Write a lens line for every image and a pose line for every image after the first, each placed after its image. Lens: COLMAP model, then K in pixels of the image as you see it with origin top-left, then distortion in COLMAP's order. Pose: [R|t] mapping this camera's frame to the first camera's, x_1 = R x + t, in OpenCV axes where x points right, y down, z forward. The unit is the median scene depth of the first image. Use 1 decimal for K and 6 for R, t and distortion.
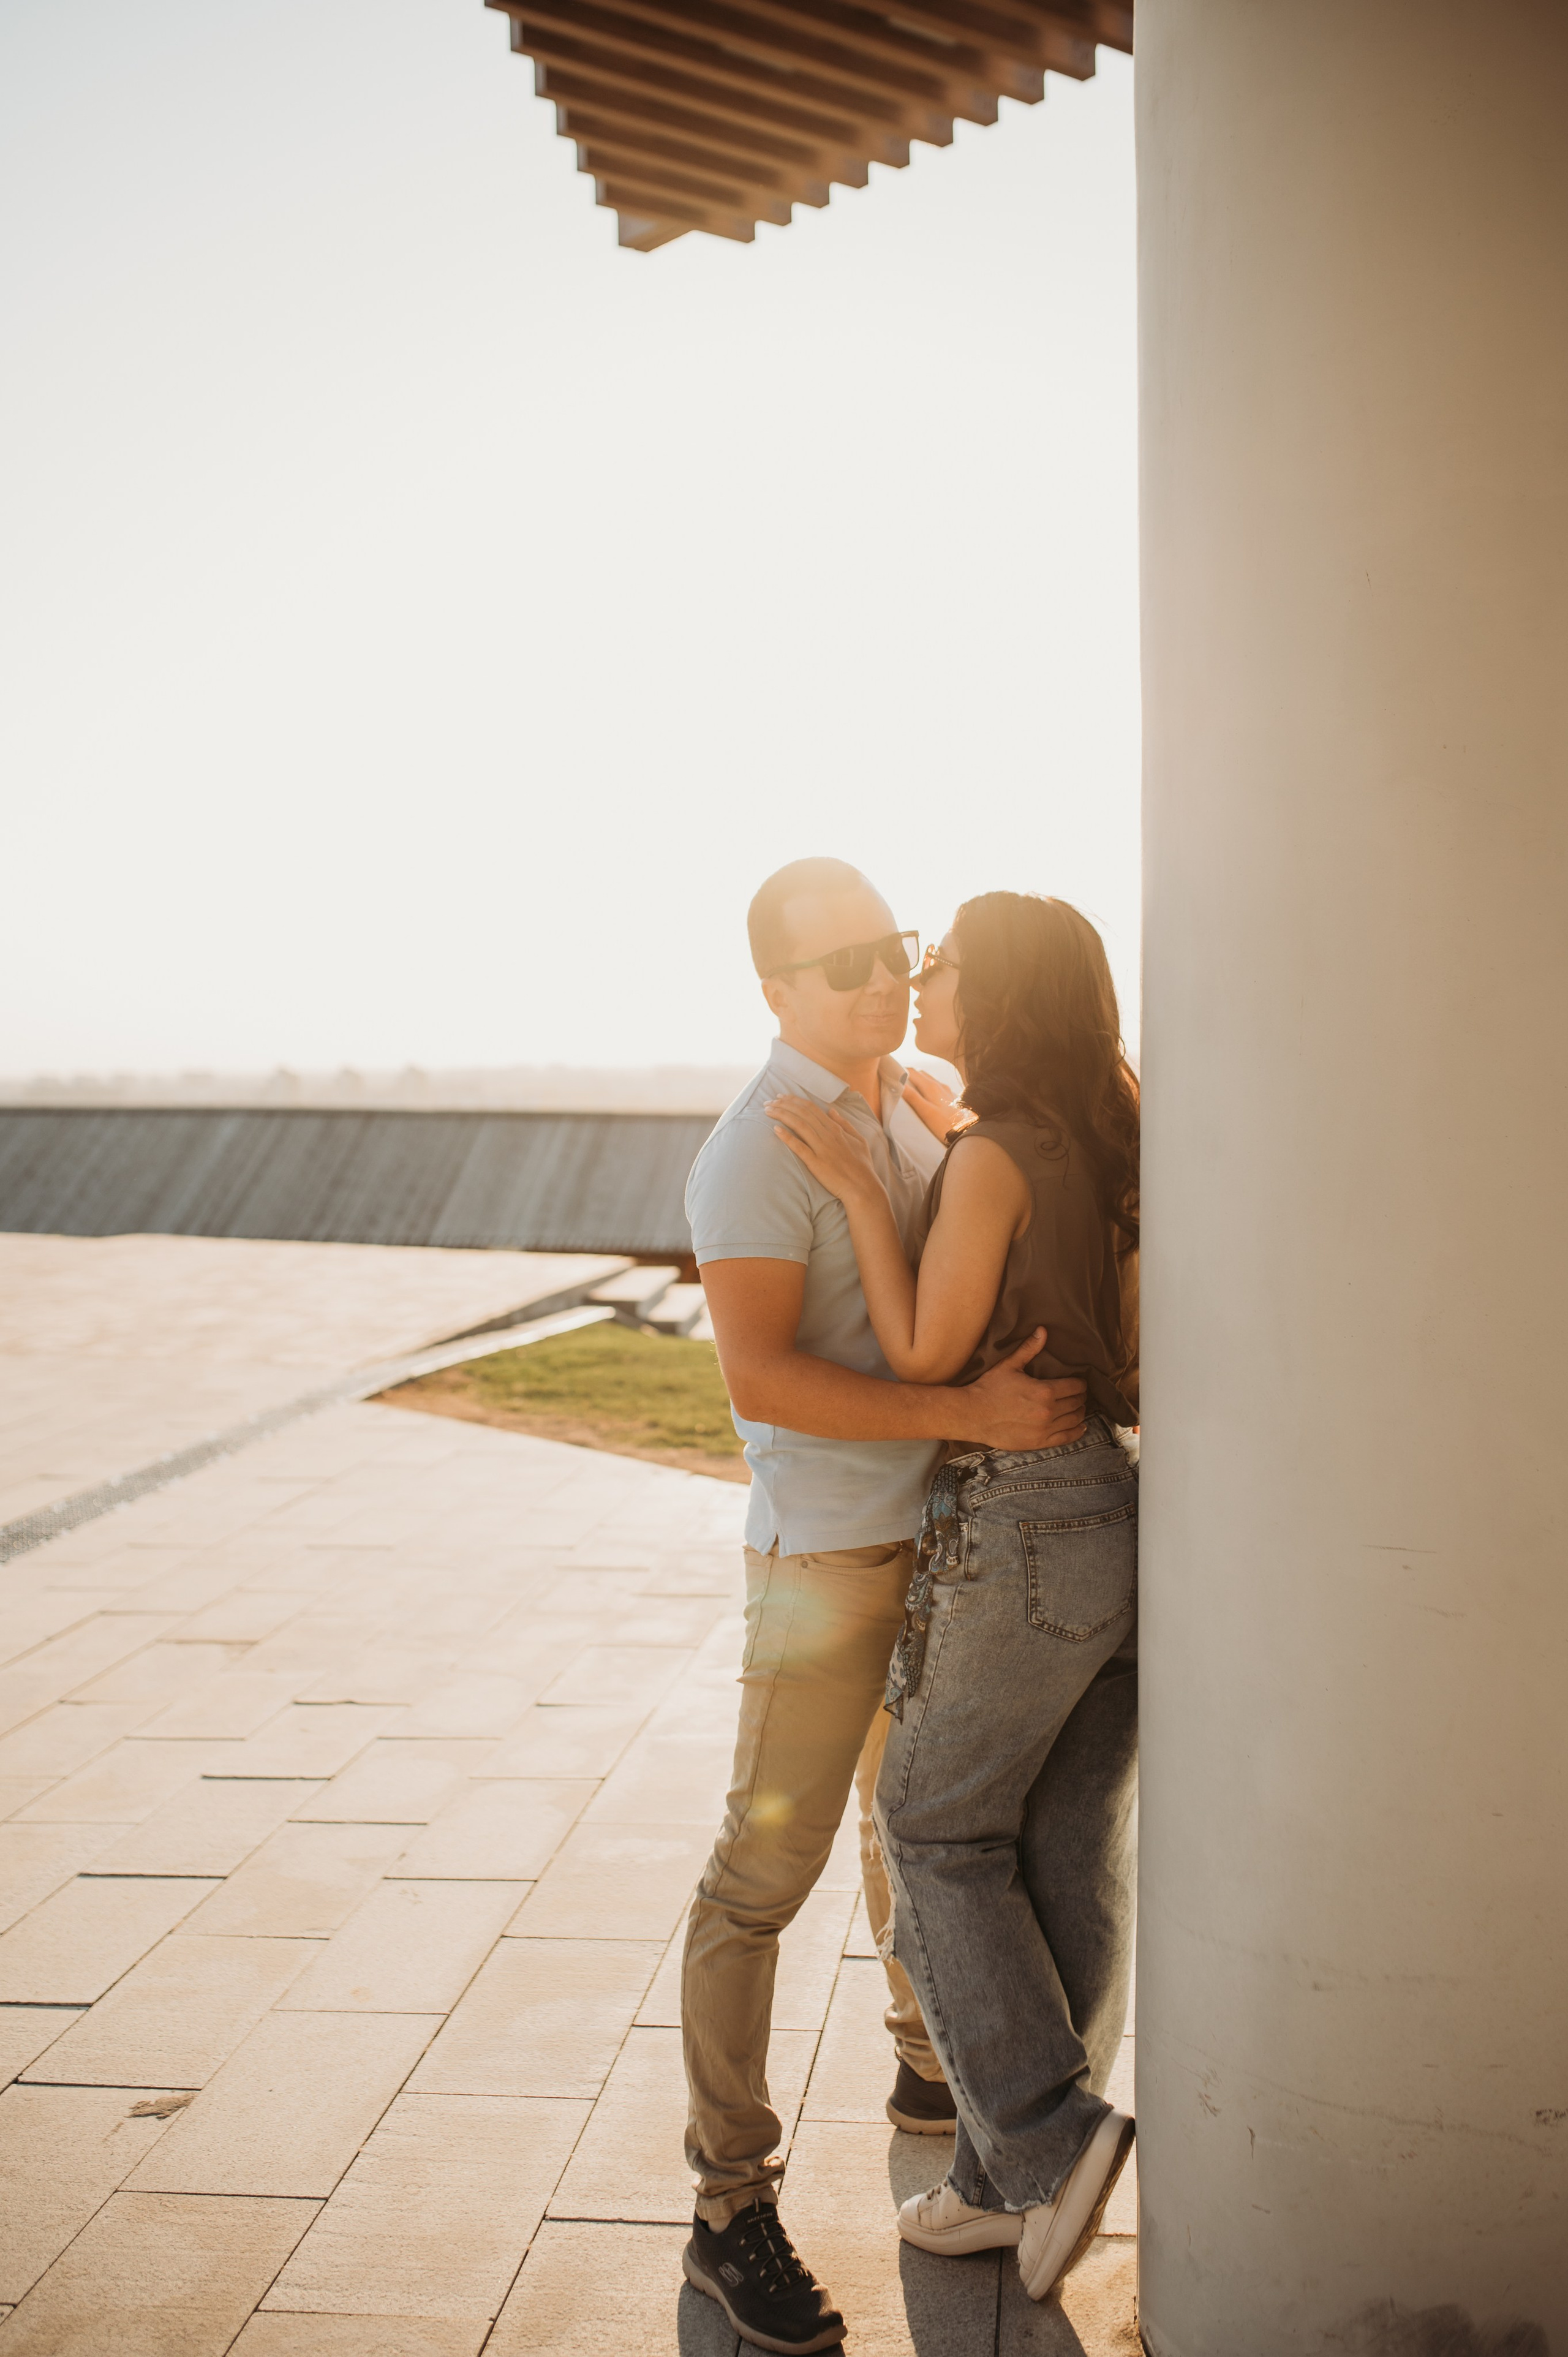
lens RADIAL K [[2320.3, 0, 787.4], [0, 2320.3, 1177.5], [0, 0, 1]] dist [-0.010975, 0.000326]
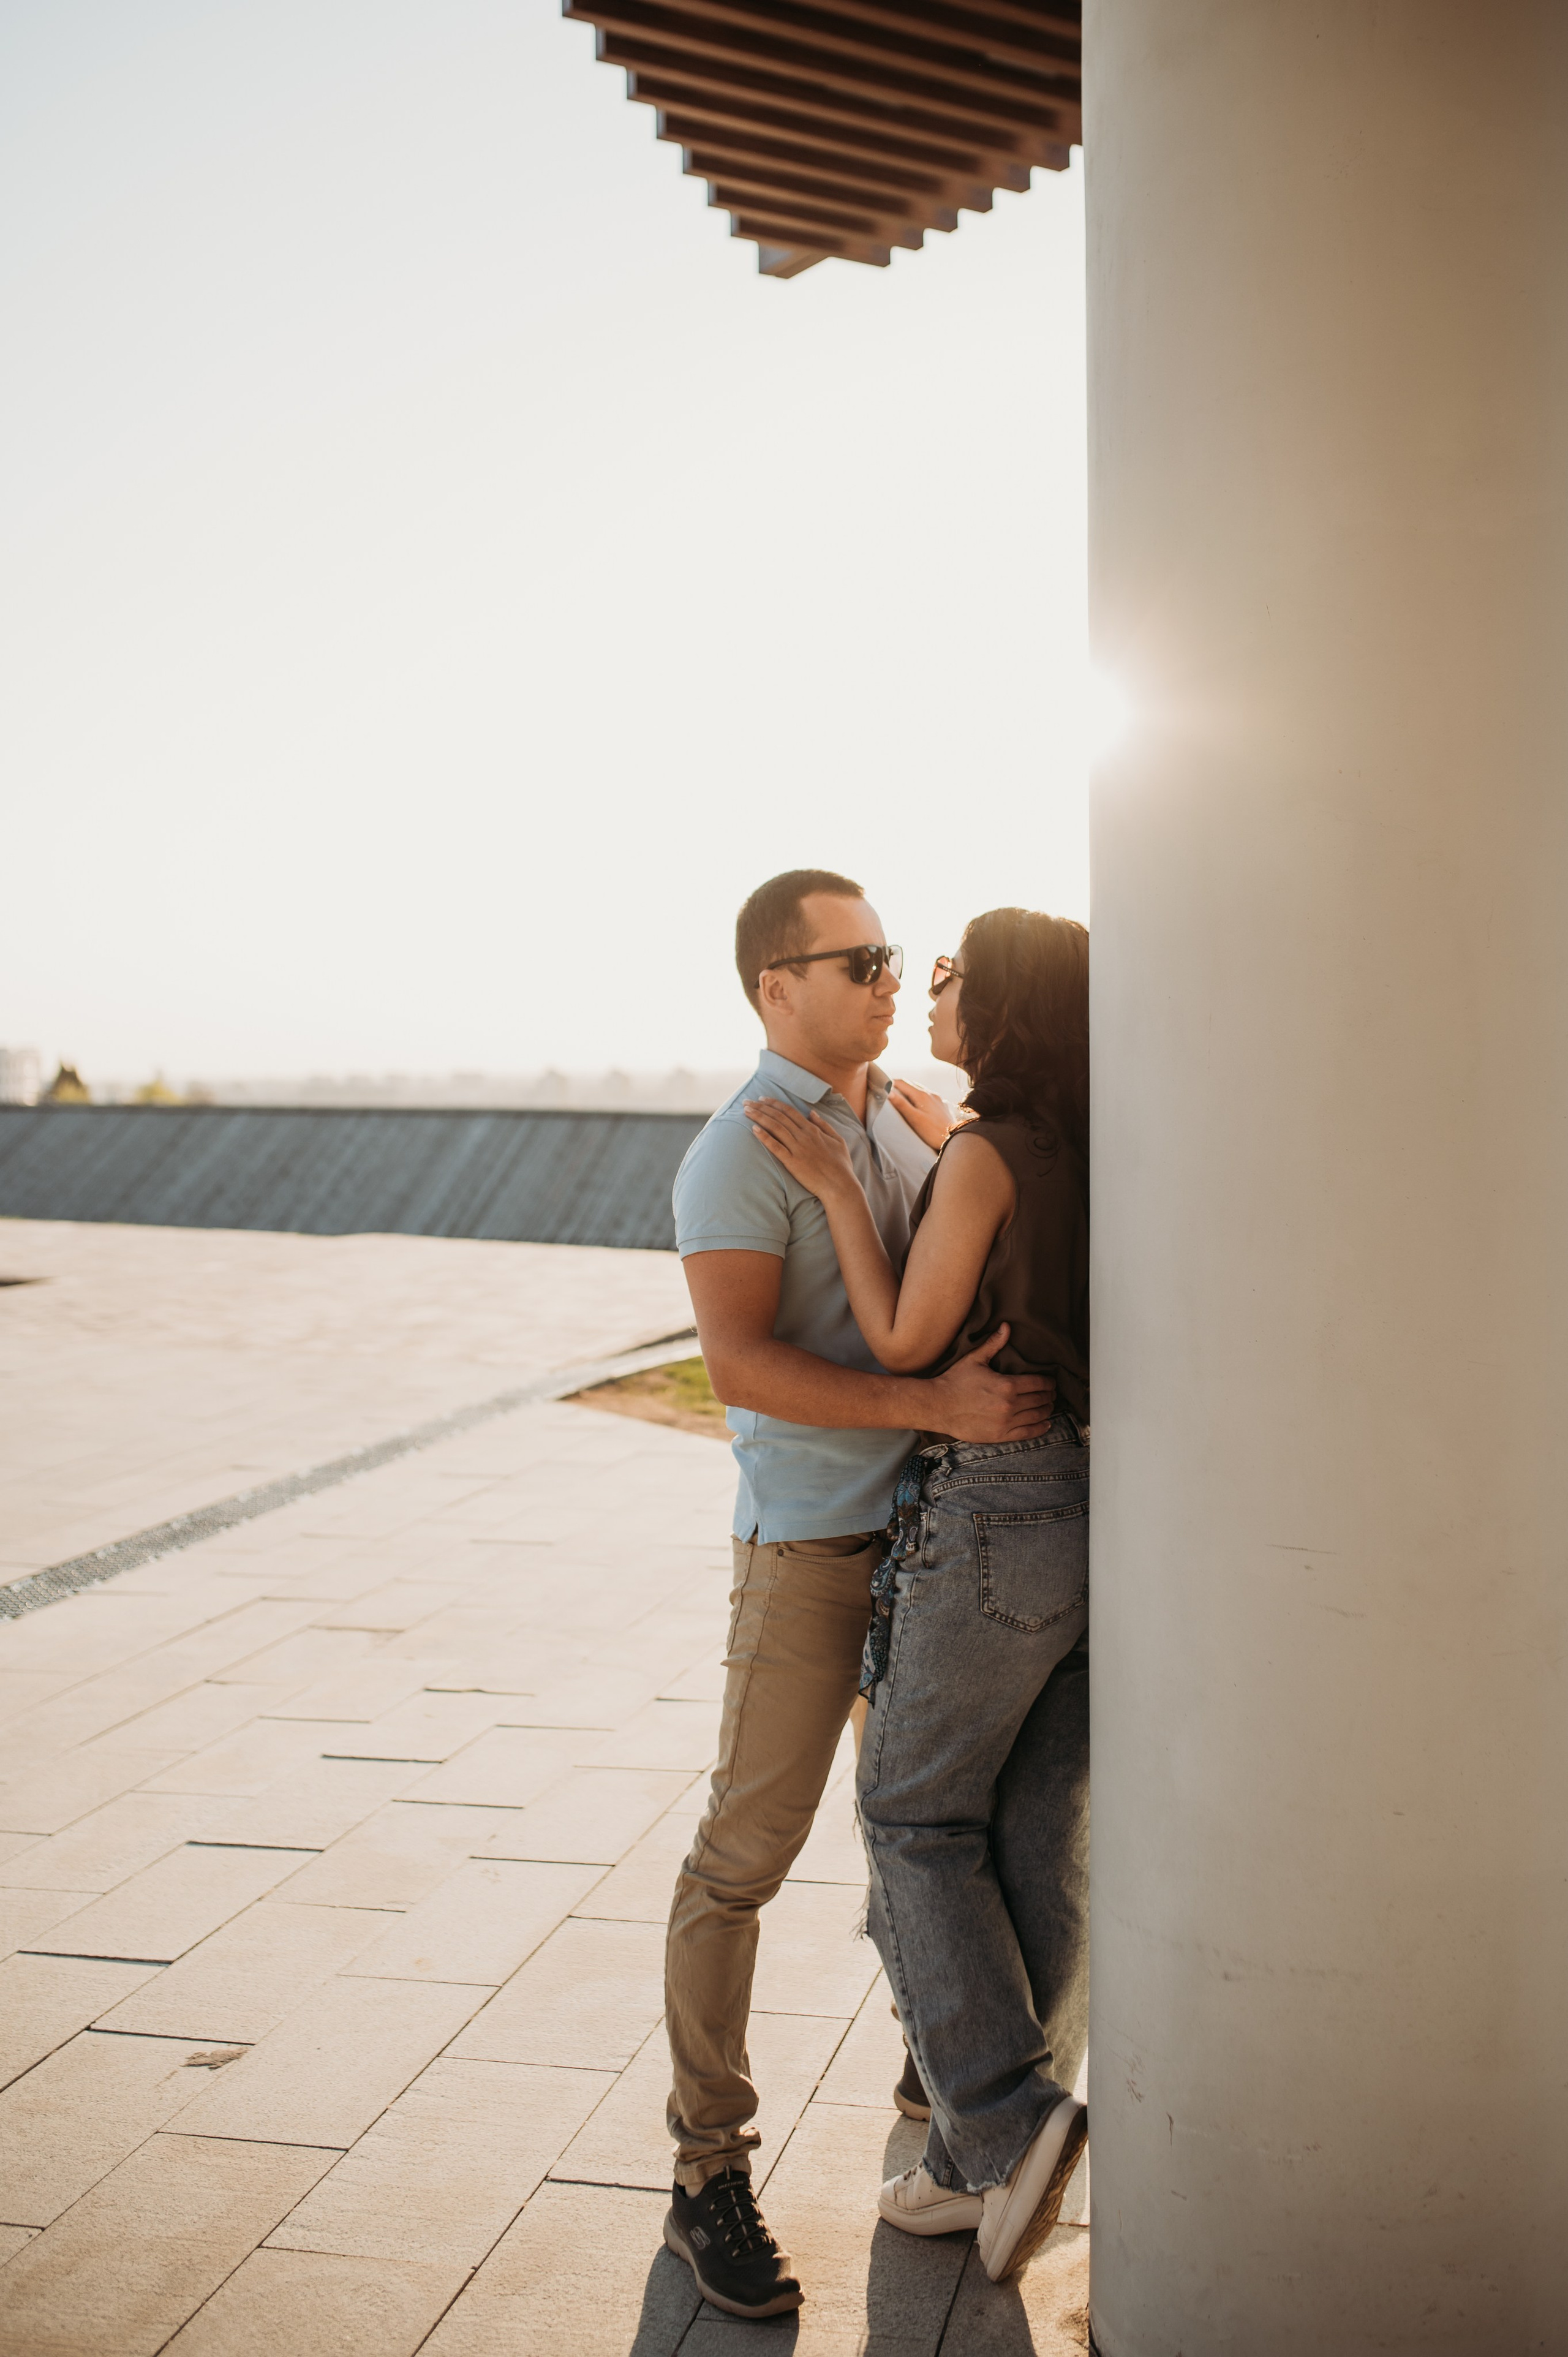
lens RADIAL K [[2379.1, 0, 781.7], [0, 2379.1, 1151.0], [0, 0, 1]] dist [-0.012201, 0.012275]
pose [[0.993148, 0.008154, -0.116577, 0.126869], [-0.009722, 0.999870, -0.012889, 0.002394], [0.116456, 0.013934, 0.993098, -0.052386]]
